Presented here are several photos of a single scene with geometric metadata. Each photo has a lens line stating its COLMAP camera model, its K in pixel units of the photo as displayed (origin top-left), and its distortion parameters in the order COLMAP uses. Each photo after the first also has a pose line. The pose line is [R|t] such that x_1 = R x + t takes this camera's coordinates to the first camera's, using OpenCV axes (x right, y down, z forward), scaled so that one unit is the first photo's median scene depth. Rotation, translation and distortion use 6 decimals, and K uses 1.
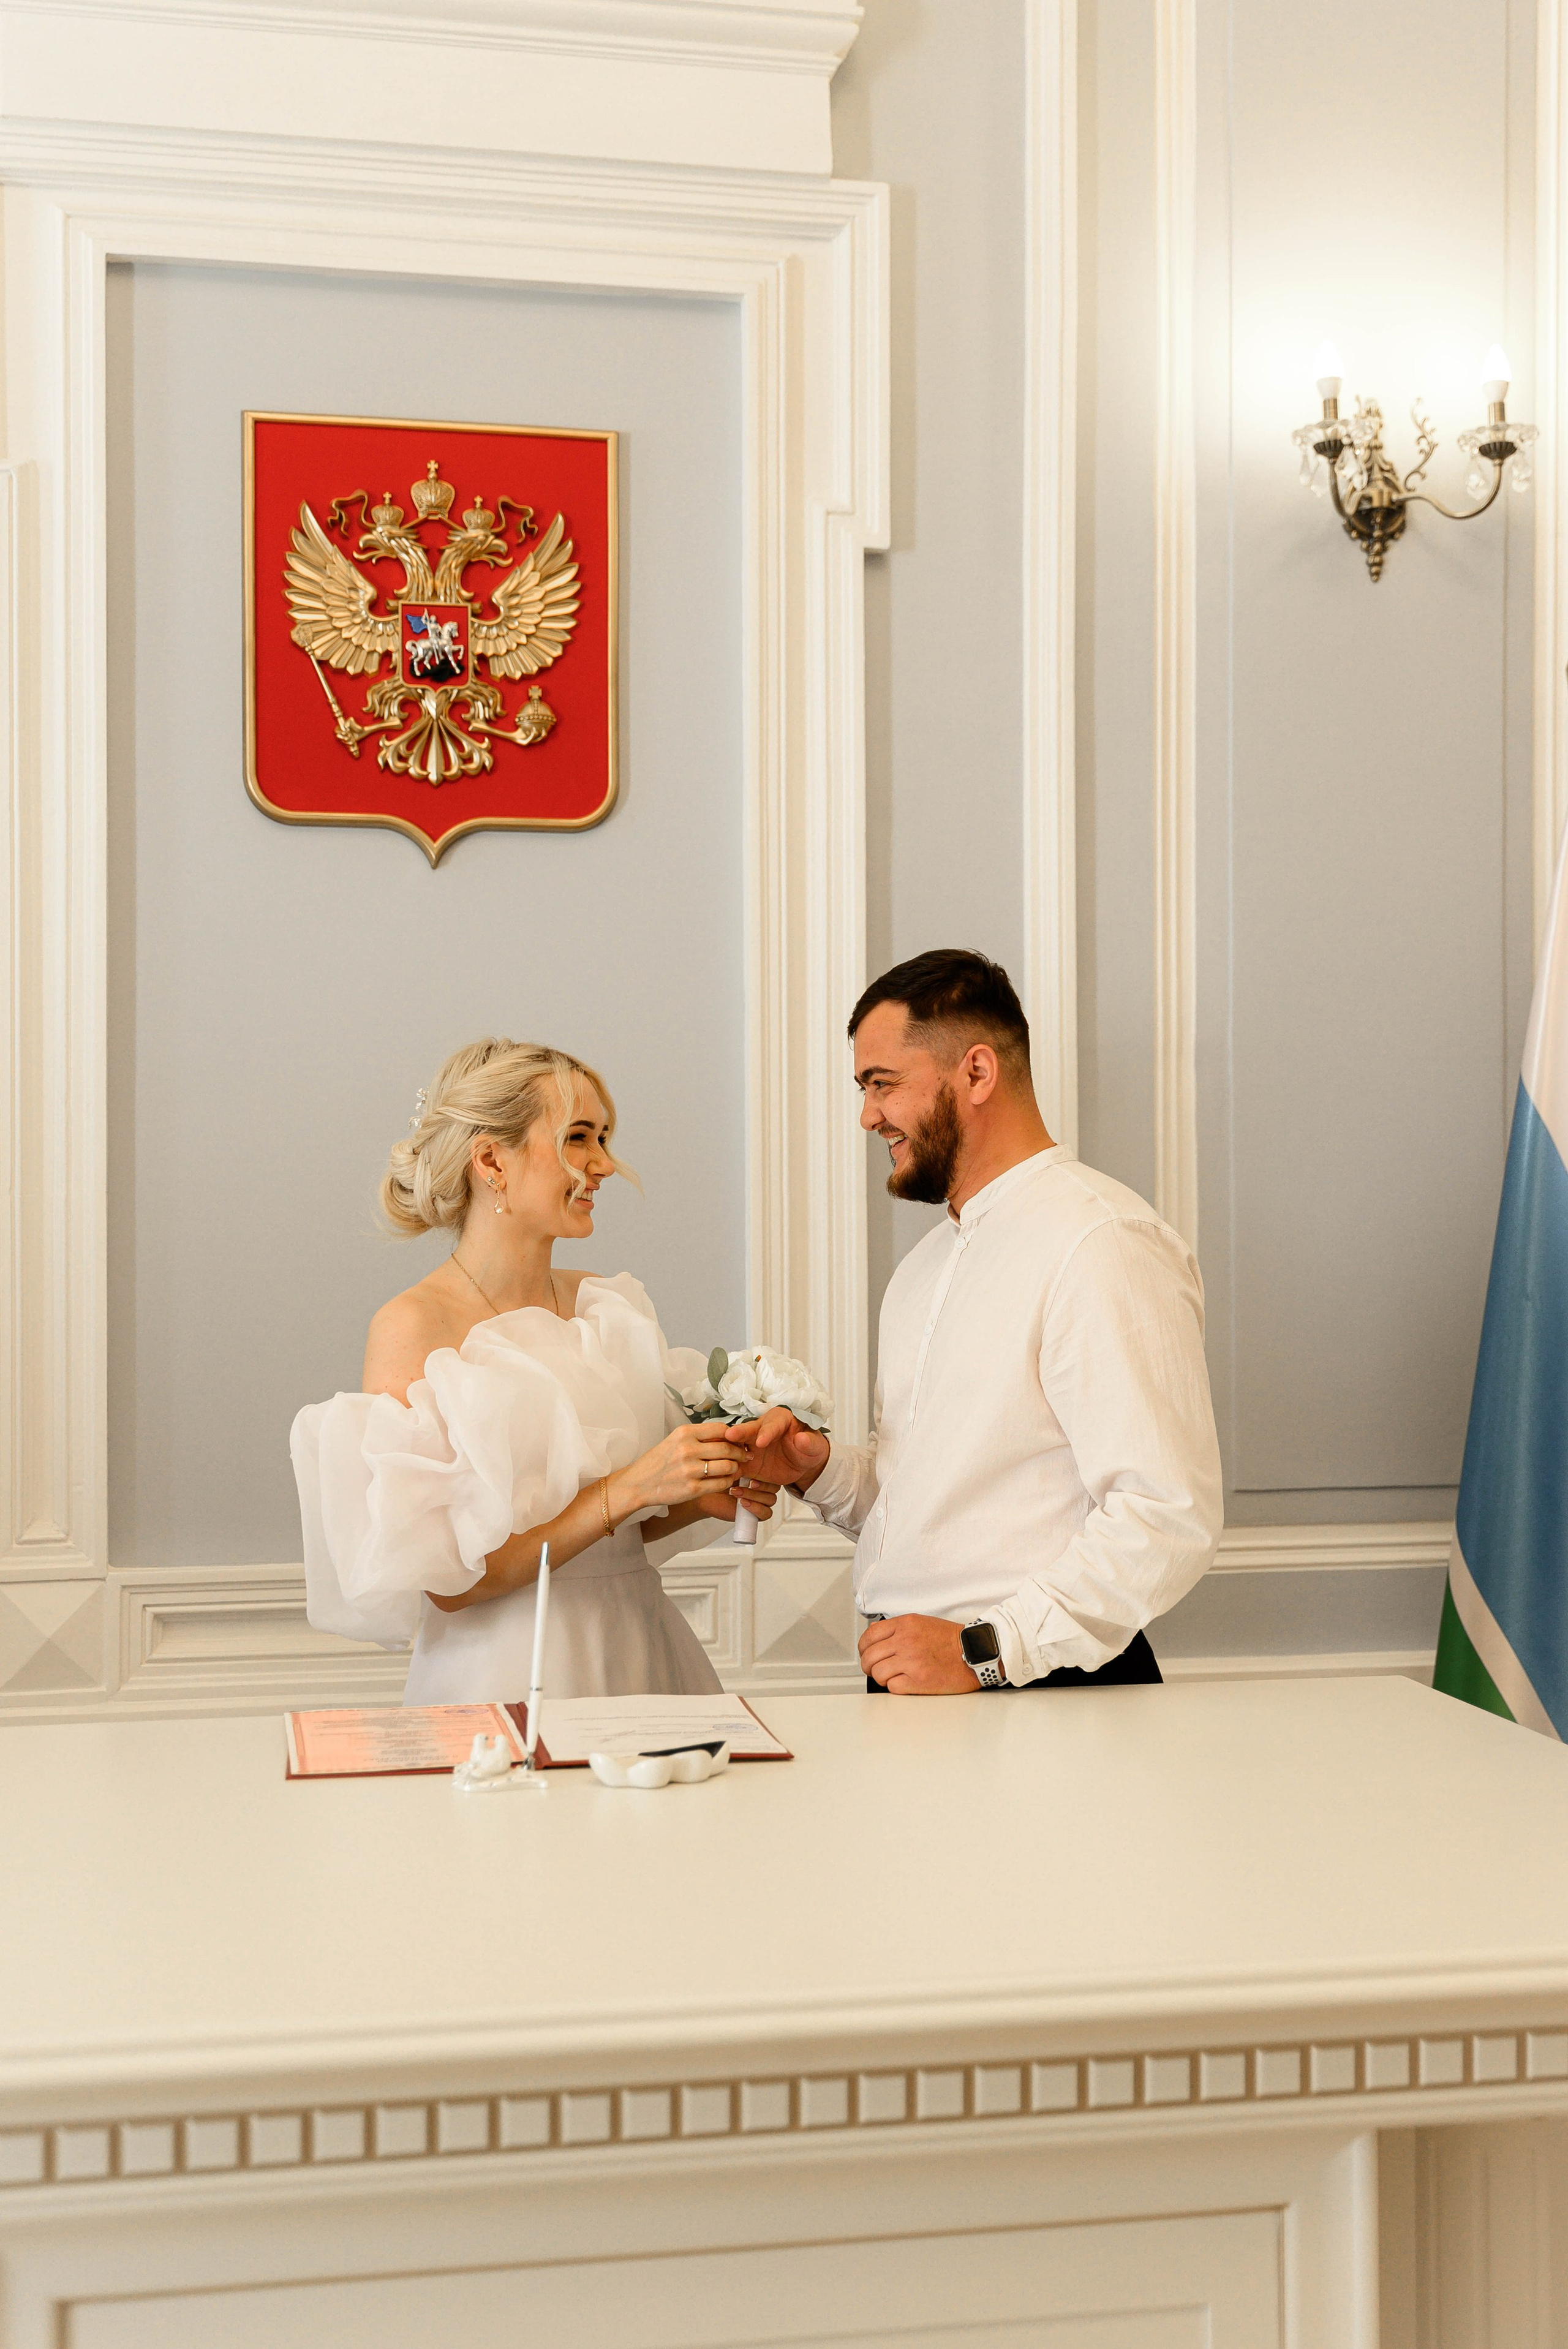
lens RADIAL K [[2795.6, 0, 784.0], [0, 2795.6, 1174.5], [0, 0, 1]] dist [0.050853, -0.038386]
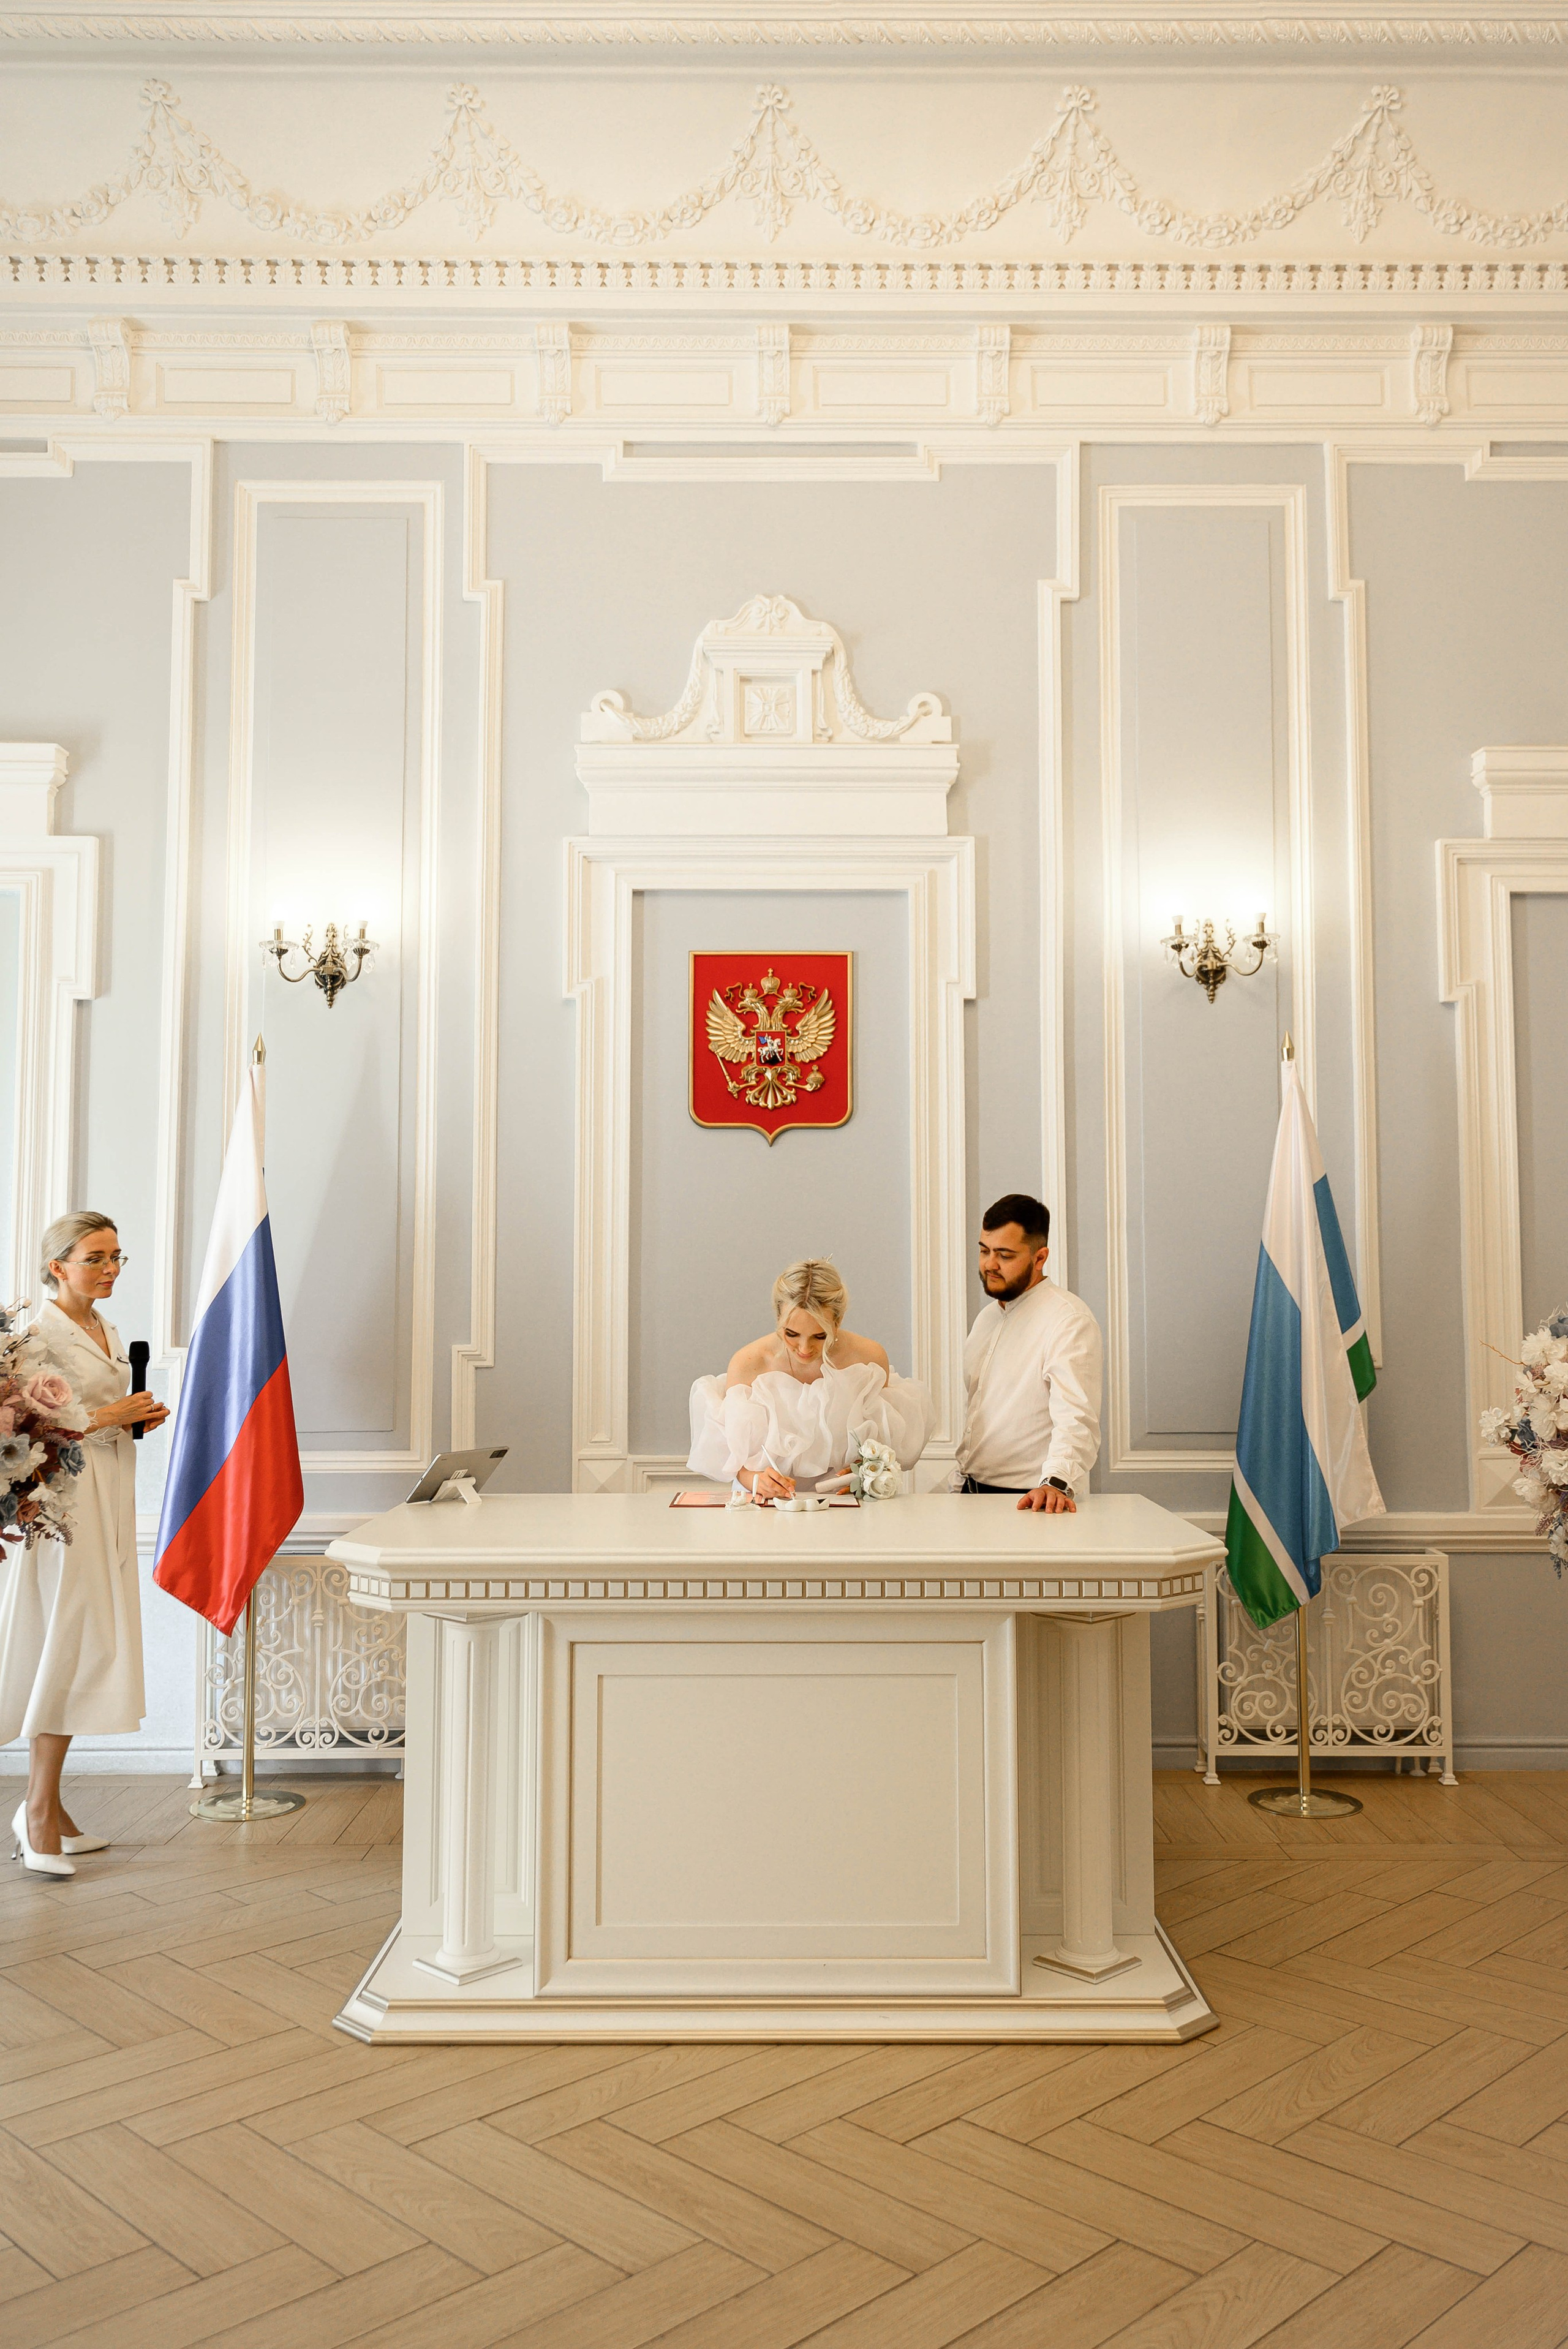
lens RADIAL K [[1946.0, 0, 799.2], [0, 1946.0, 1135.3], [0, 0, 1]] dist [0.003834, -0.004014]
pose [[0.981373, -0.014141, -0.191589, 0.198540], [-0.000420, 0.997127, -0.075749, 0.000519], [0.192110, 0.074418, 0.978548, -0.532145]]
